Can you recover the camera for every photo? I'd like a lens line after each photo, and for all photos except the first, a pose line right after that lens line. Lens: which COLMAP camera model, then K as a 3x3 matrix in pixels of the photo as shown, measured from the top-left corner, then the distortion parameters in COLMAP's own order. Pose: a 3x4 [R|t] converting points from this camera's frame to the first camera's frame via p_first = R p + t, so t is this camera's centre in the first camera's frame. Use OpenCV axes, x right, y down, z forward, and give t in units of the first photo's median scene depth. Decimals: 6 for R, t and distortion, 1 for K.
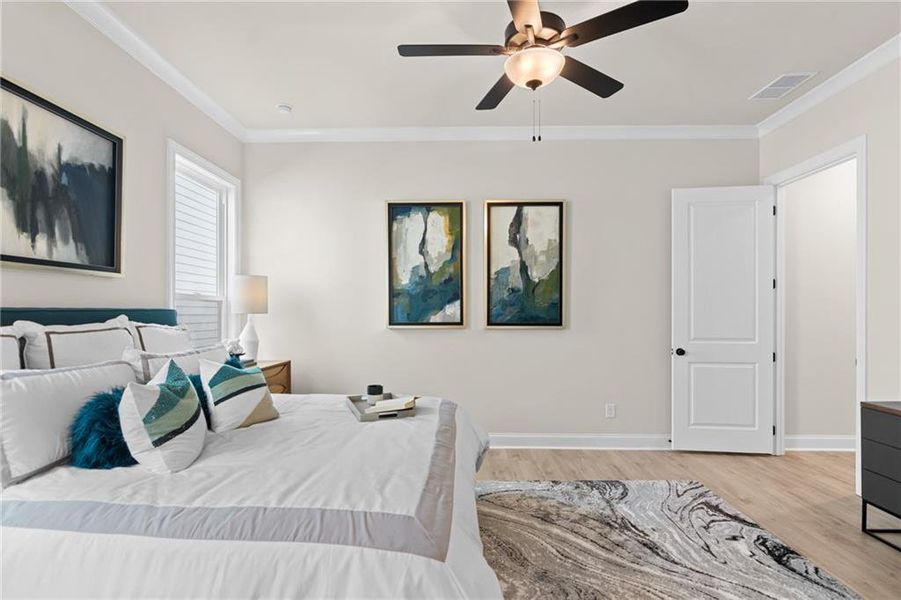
lens RADIAL K [[448.9, 0, 451.9], [0, 448.9, 300.4], [0, 0, 1]] dist [-0.001169, 0.000389]
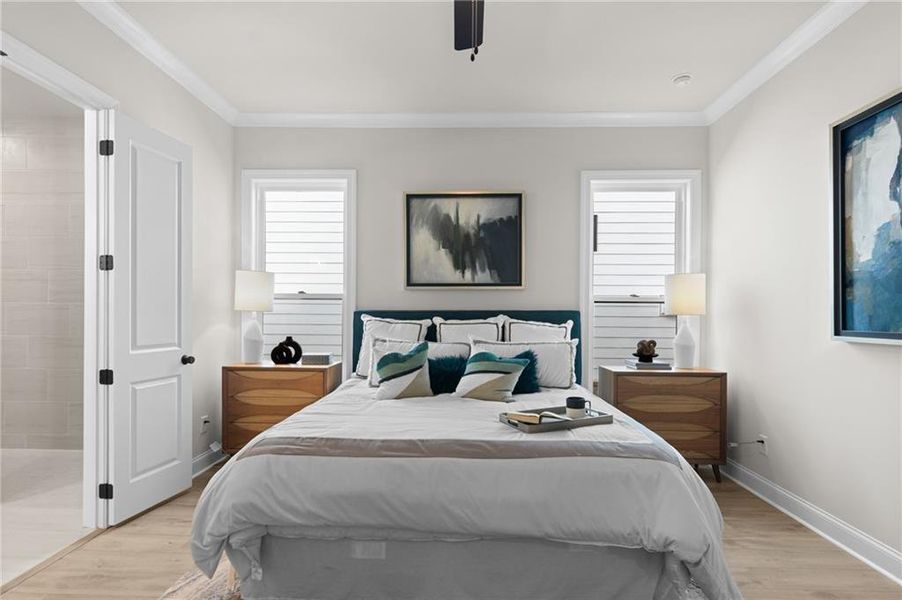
lens RADIAL K [[443.0, 0, 449.5], [0, 443.0, 314.3], [0, 0, 1]] dist [-0.001845, 0.000005]
pose [[-0.015912, -0.002438, -0.999870, 0.765548], [0.022211, 0.999749, -0.002791, 0.031912], [0.999627, -0.022252, -0.015854, 0.864099]]
